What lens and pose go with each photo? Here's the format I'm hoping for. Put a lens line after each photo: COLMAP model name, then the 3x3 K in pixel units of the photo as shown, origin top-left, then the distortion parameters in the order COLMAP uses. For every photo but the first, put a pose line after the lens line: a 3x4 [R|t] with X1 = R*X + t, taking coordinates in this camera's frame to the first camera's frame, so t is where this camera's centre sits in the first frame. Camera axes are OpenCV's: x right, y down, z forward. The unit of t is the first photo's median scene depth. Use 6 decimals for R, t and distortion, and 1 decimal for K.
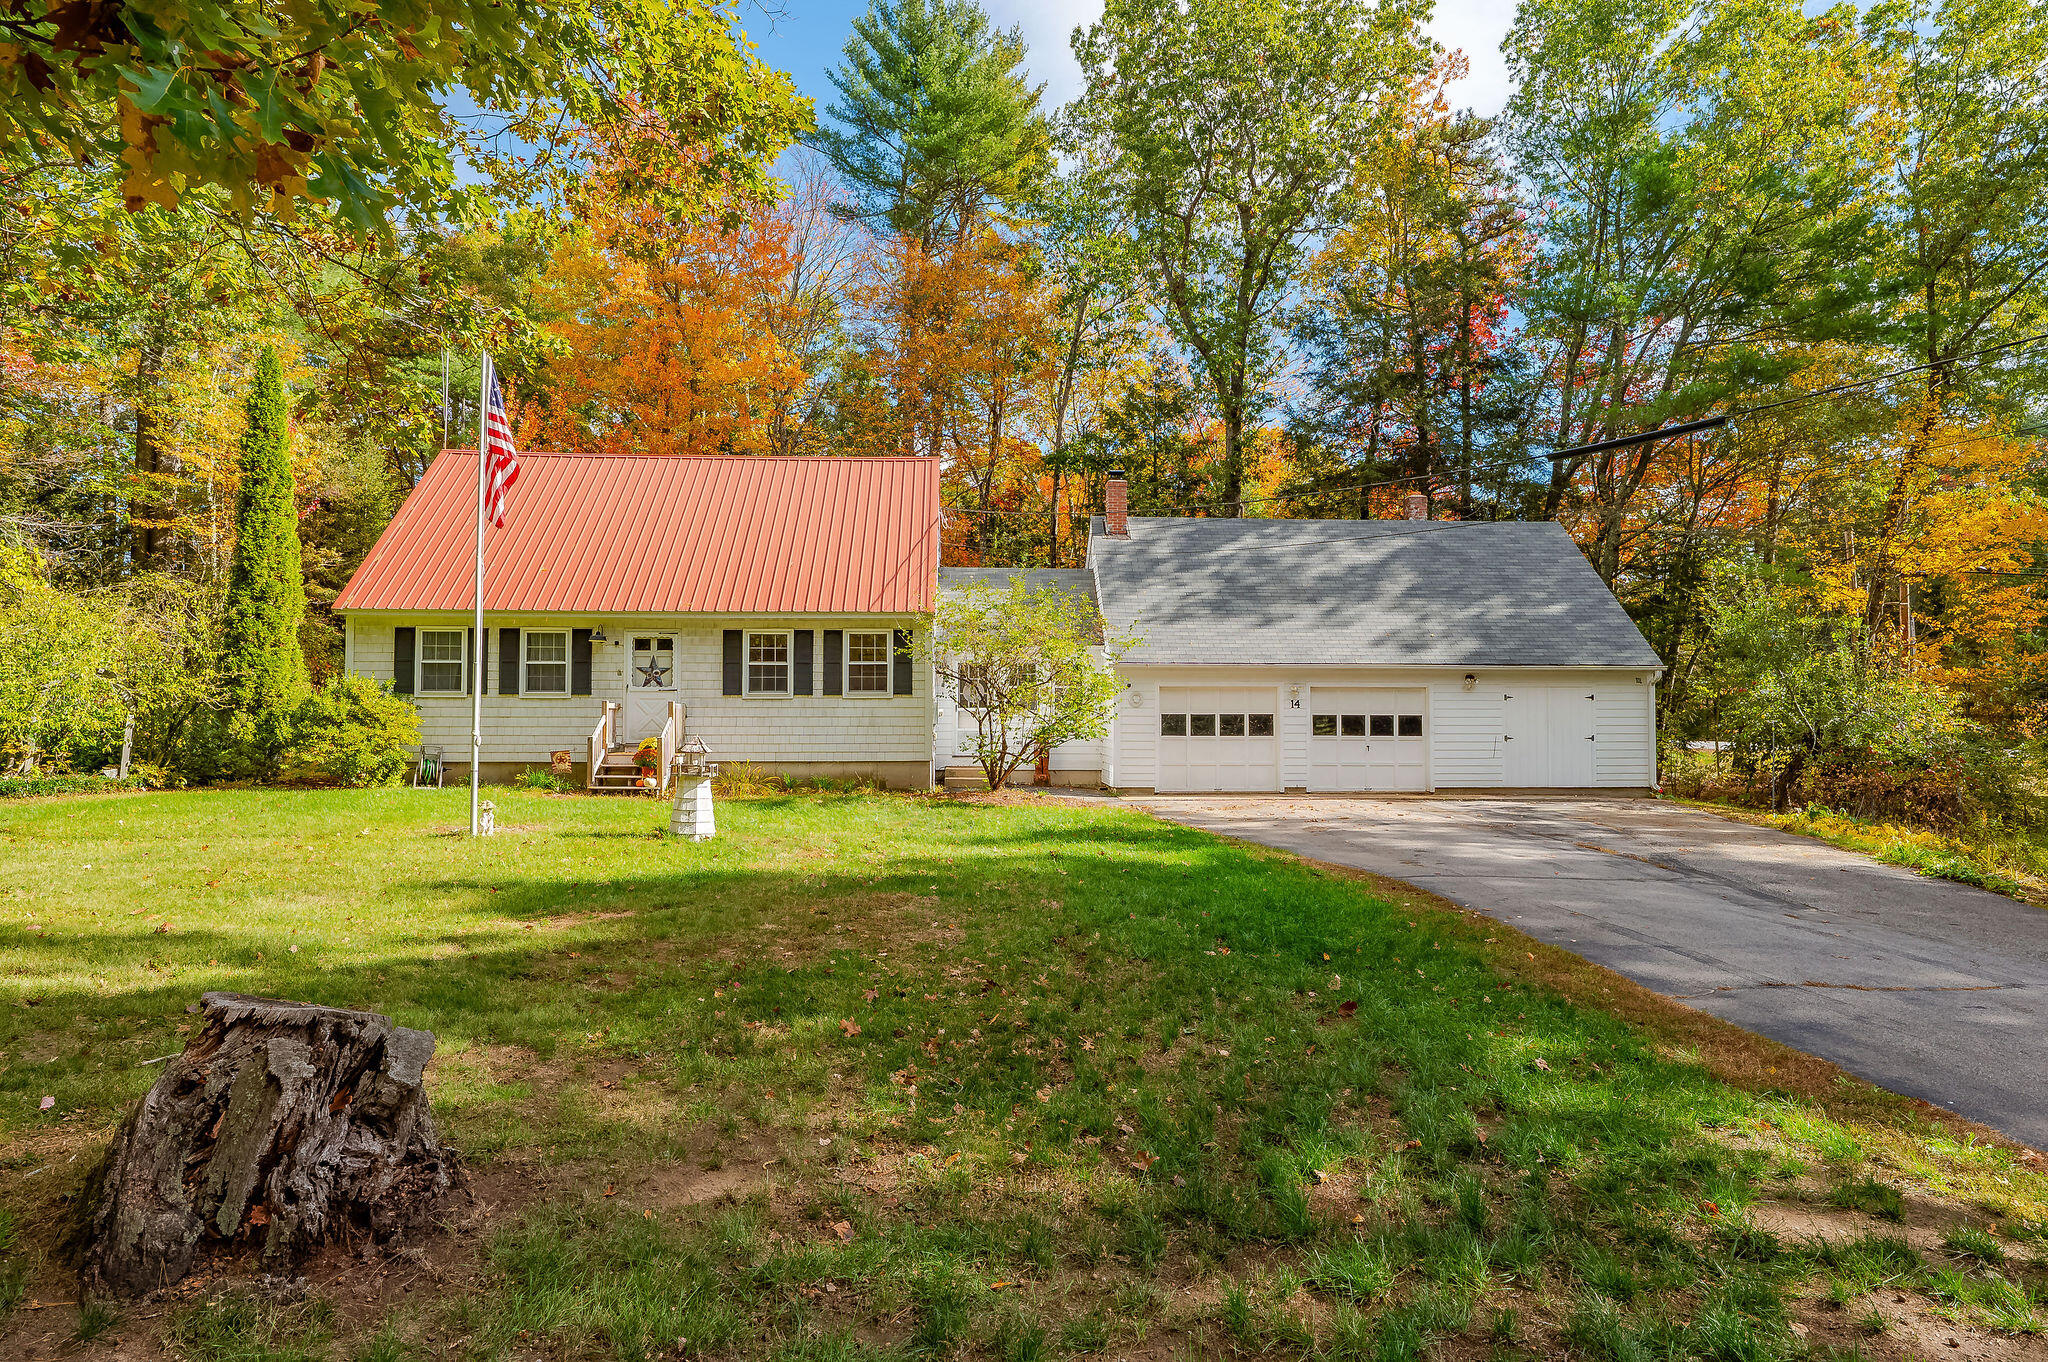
lens RADIAL K [[1107.1, 0, 1014.5], [0, 1107.1, 688.8], [0, 0, 1]] dist [-0.000146, -0.000148]
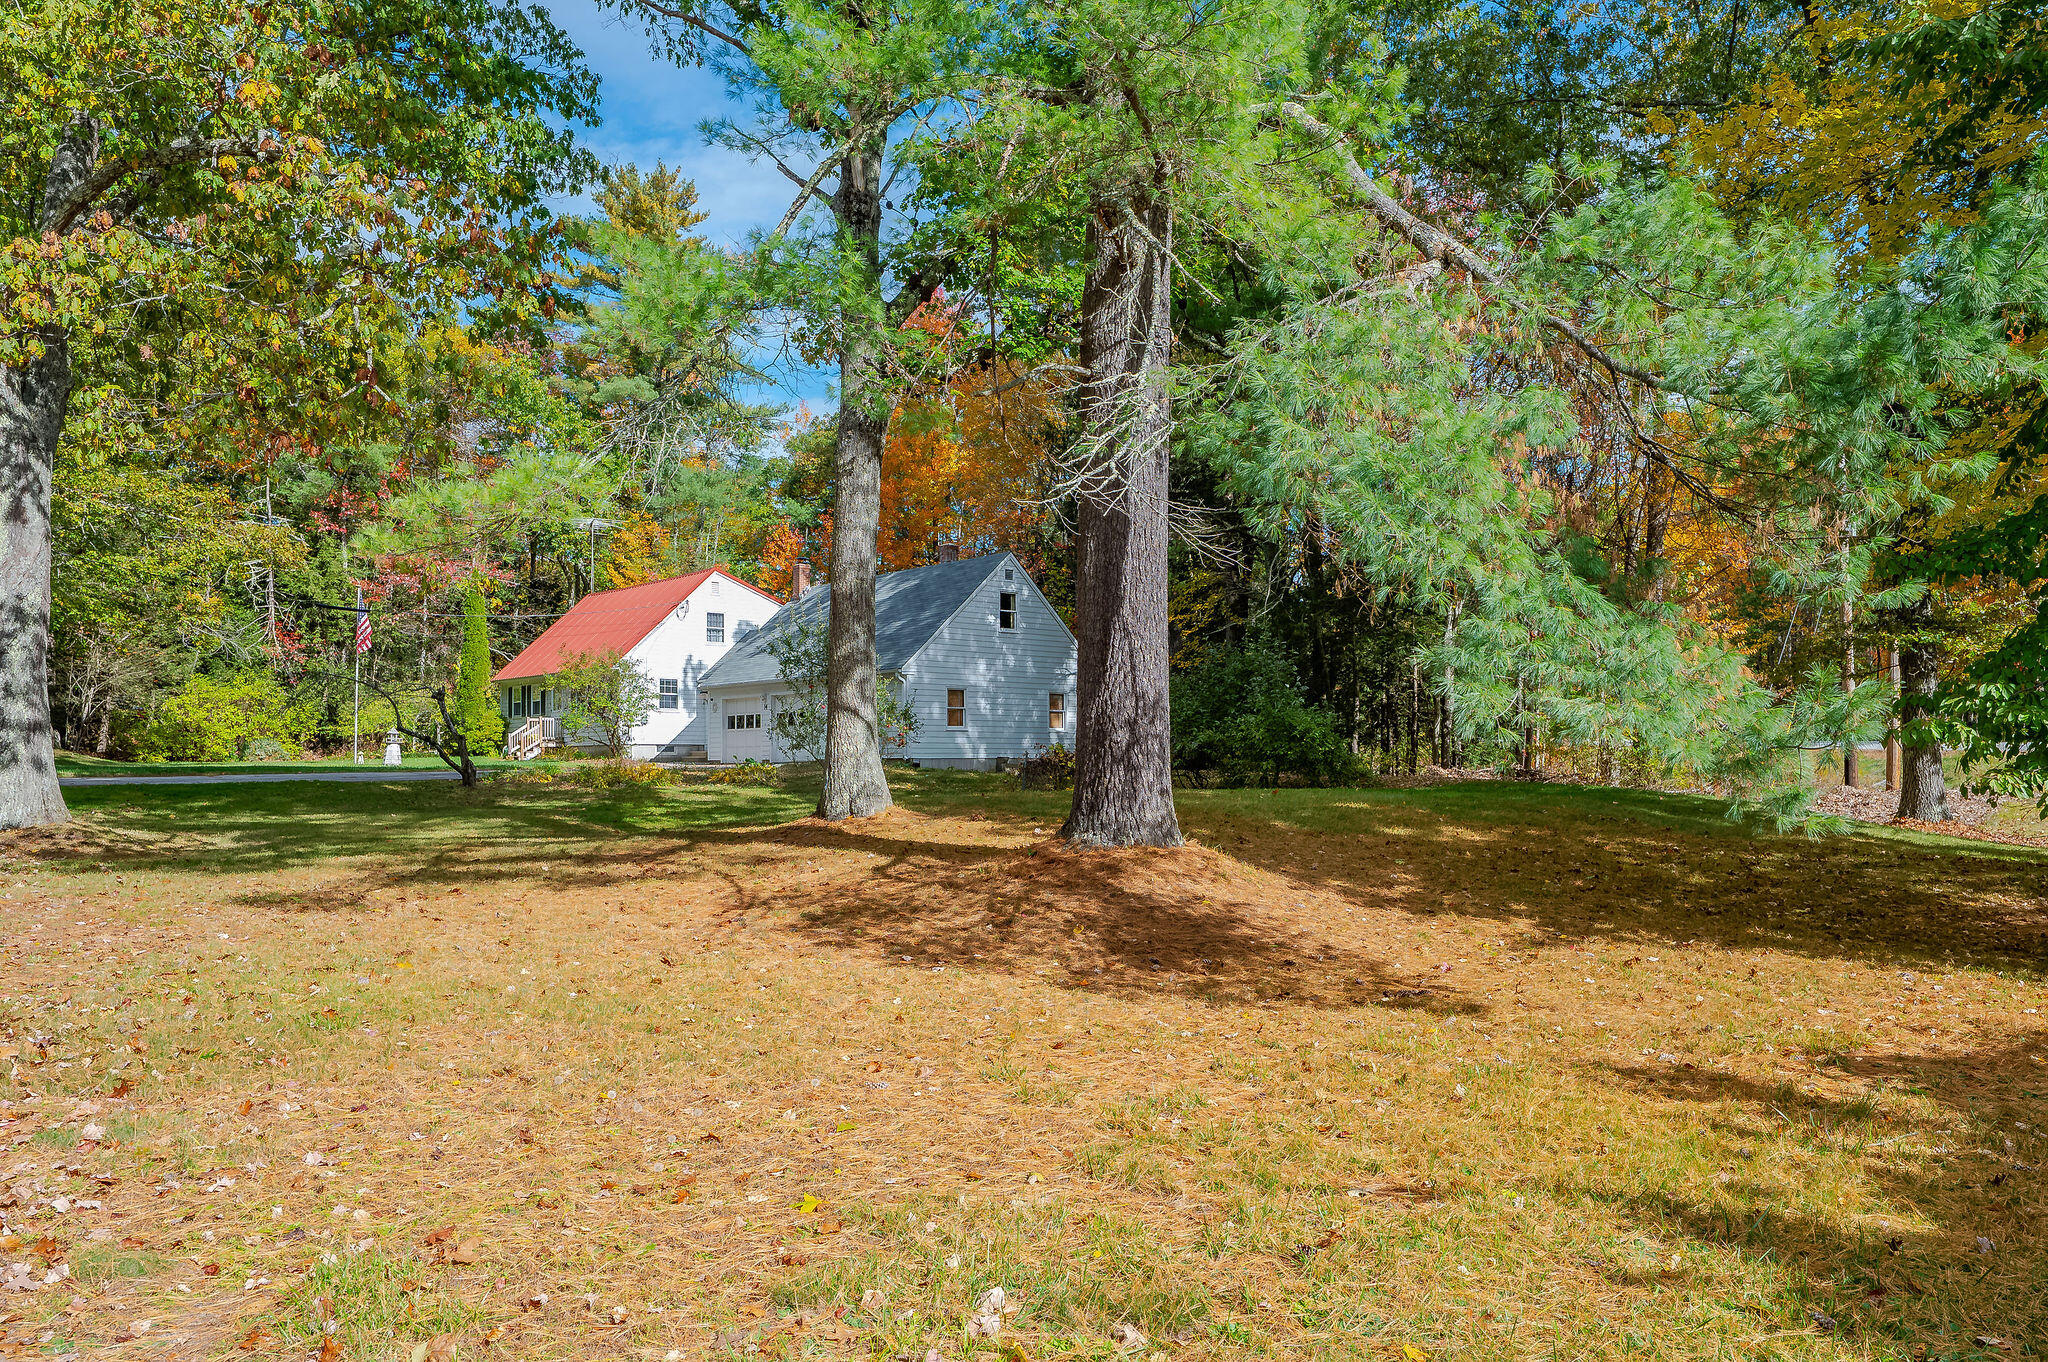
lens RADIAL K [[1373.6, 0, 1024.0], [0, 1373.6, 681.0], [0, 0, 1]] dist [-0.003528, 0.000222]
pose [[0.638511, -0.041660, -0.768485, 2.147789], [0.057777, 0.998311, -0.006114, 0.008608], [0.767441, -0.040497, 0.639839, 0.012336]]
